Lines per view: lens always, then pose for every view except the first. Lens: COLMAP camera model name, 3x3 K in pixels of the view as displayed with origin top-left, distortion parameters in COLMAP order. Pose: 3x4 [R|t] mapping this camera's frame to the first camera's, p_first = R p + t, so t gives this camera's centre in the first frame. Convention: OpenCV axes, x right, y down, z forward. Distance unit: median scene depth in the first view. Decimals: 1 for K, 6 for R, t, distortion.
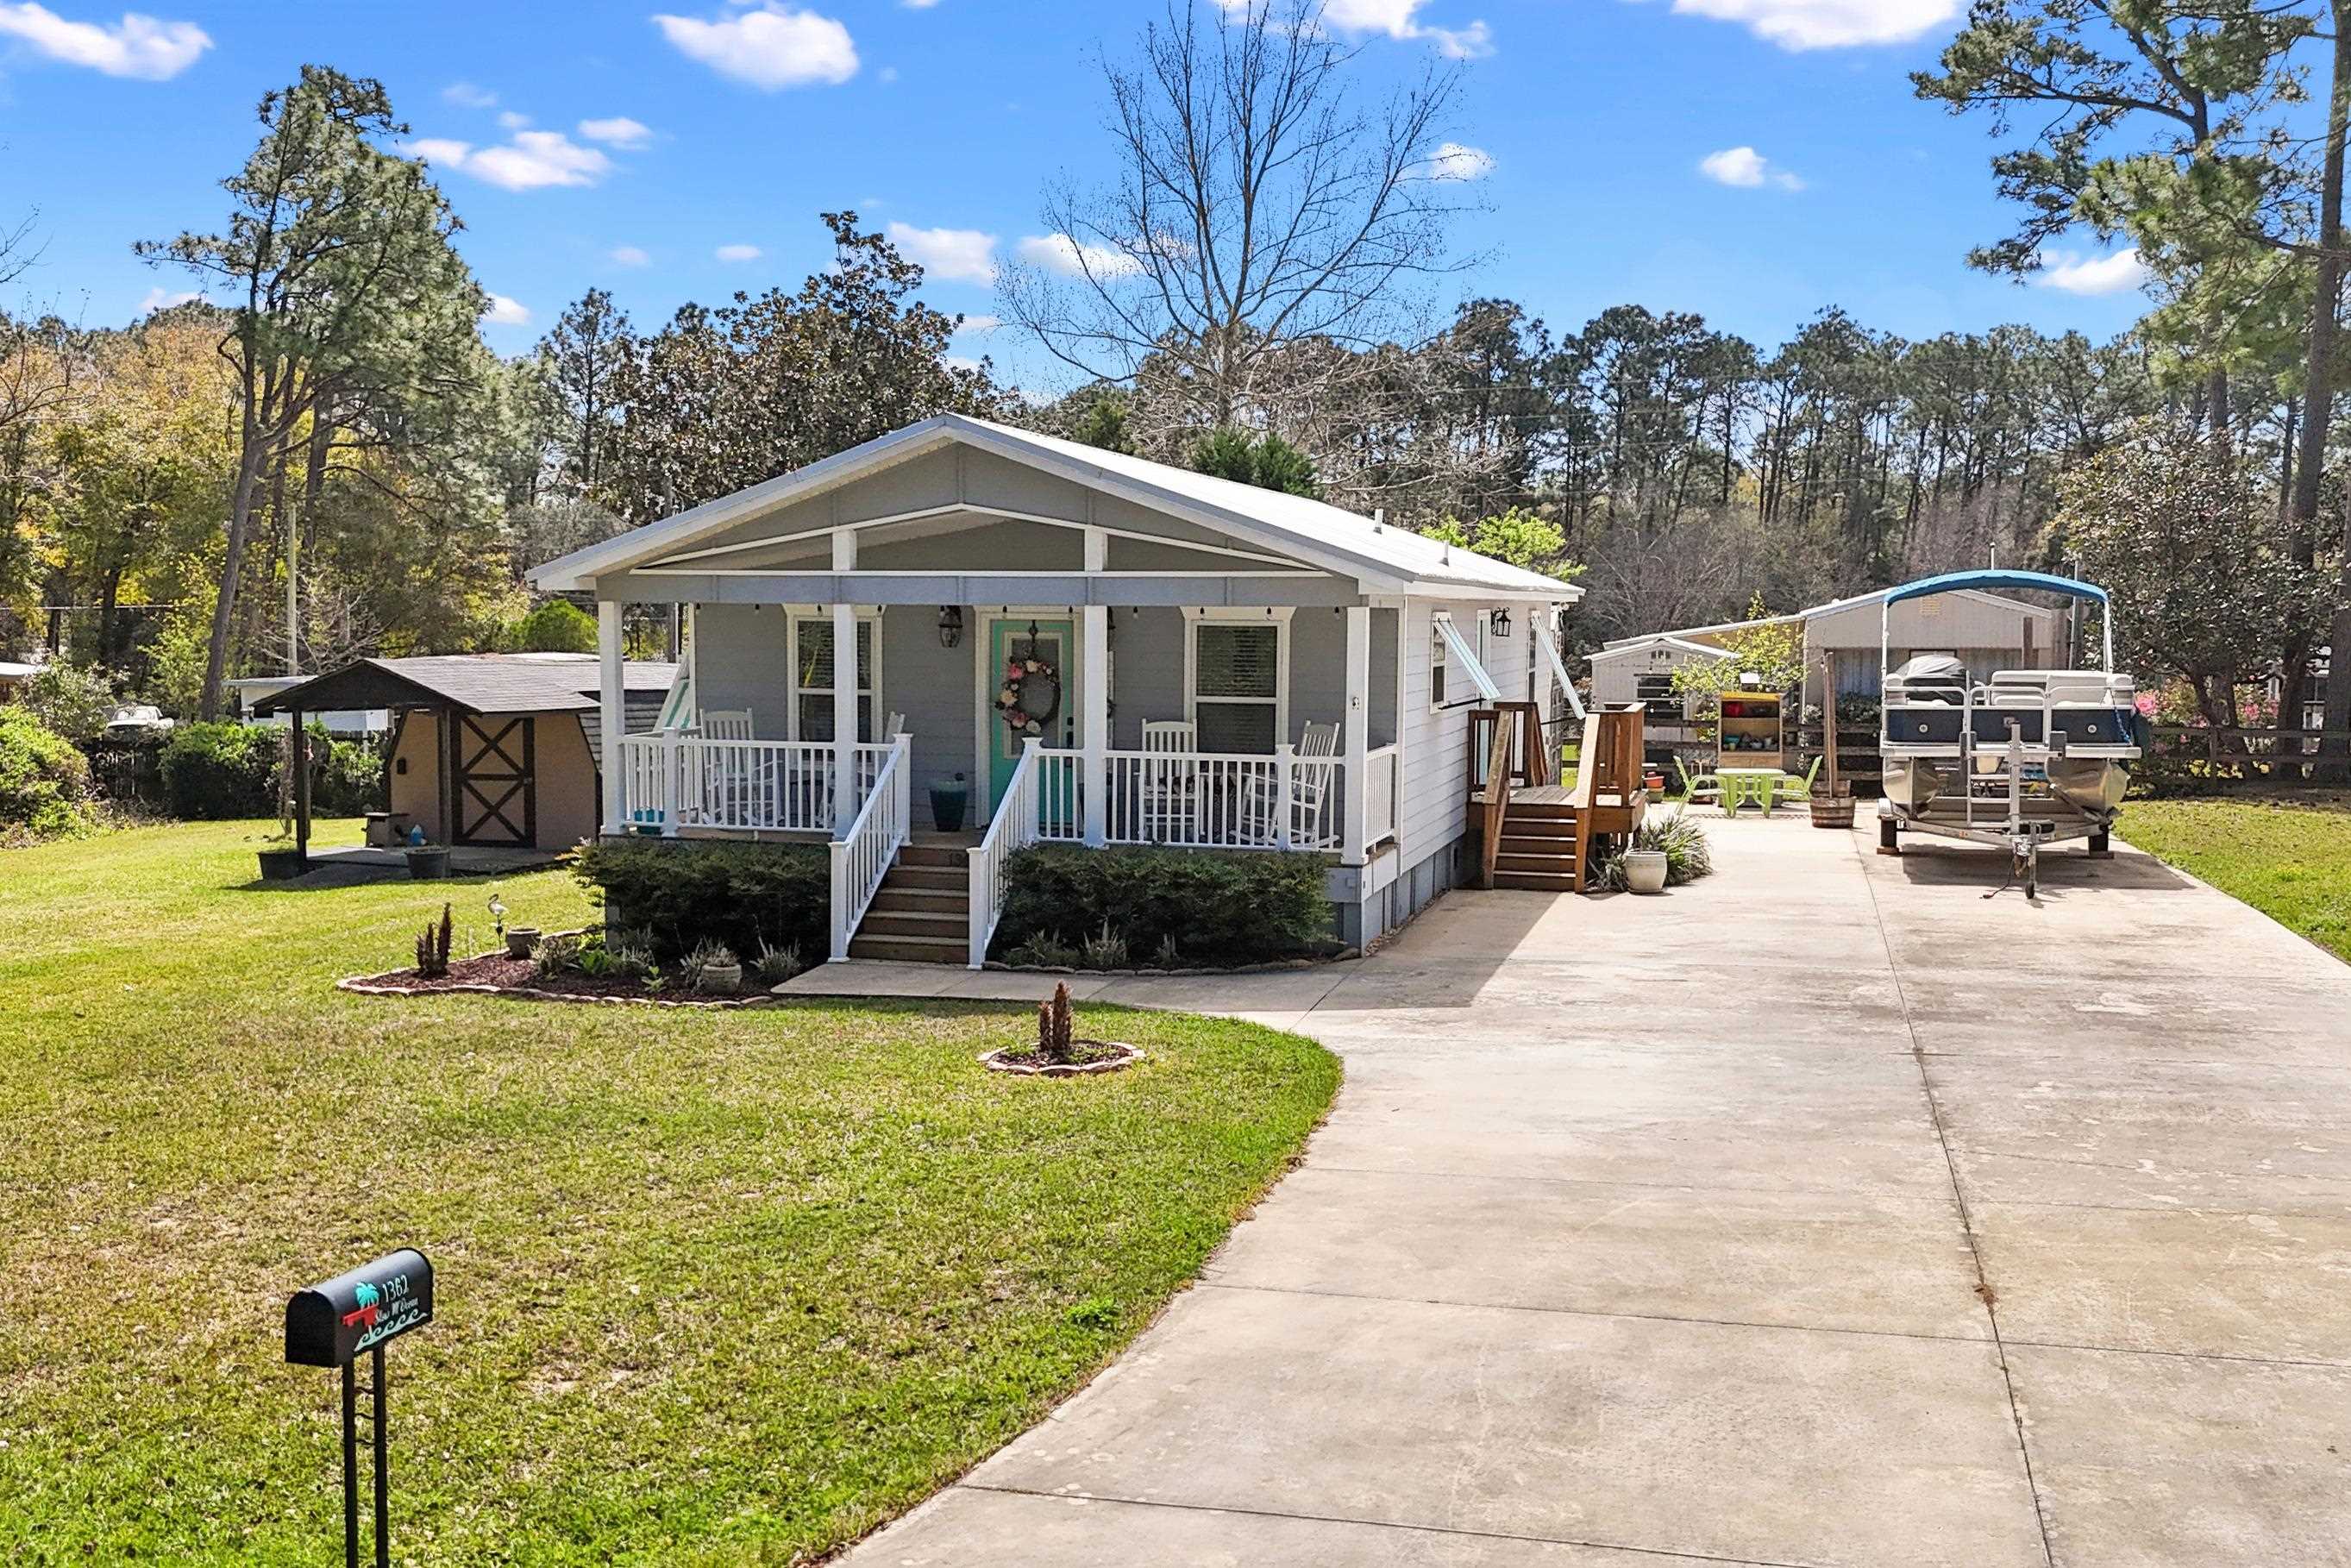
lens RADIAL K [[2679.5, 0, 1175.5], [0, 2679.5, 784.0], [0, 0, 1]] dist [0.088922, -0.002573]
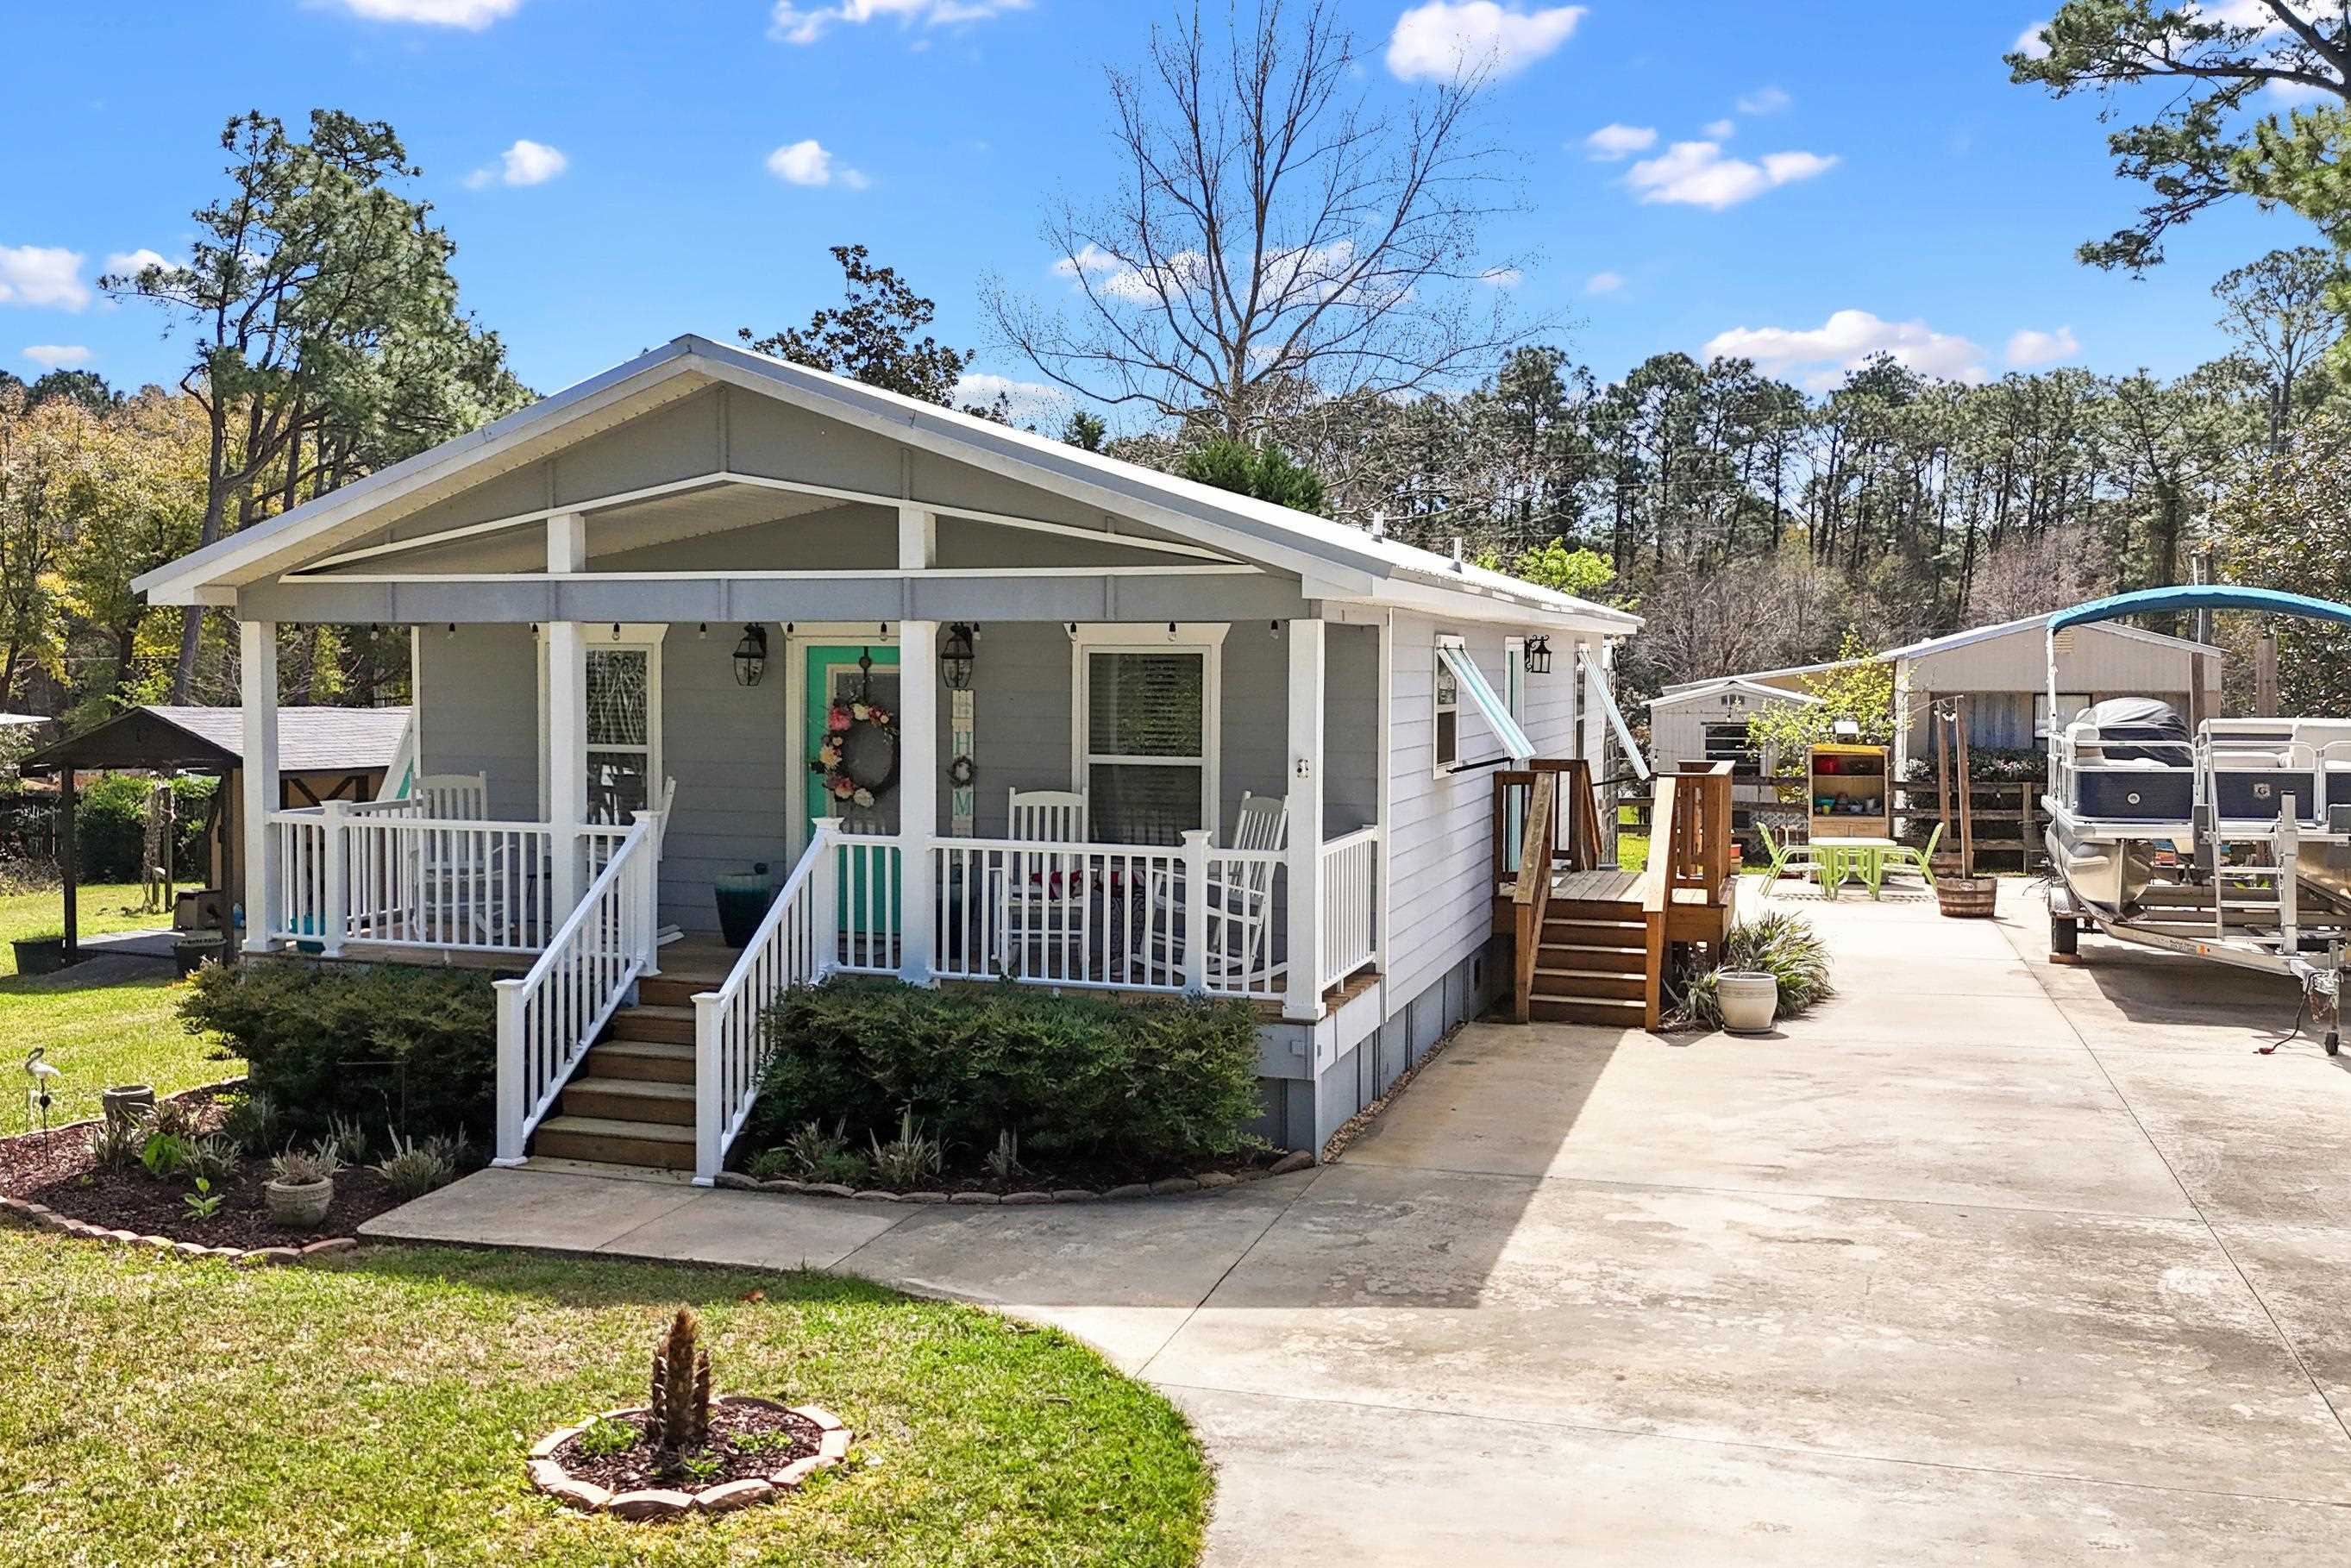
lens RADIAL K [[1984.5, 0, 1139.4], [0, 1984.5, 704.0], [0, 0, 1]] dist [0.074105, -0.099264]
pose [[0.996400, -0.001498, -0.084761, 0.058266], [-0.002733, 0.998756, -0.049784, -0.018476], [0.084730, 0.049836, 0.995157, 0.443740]]
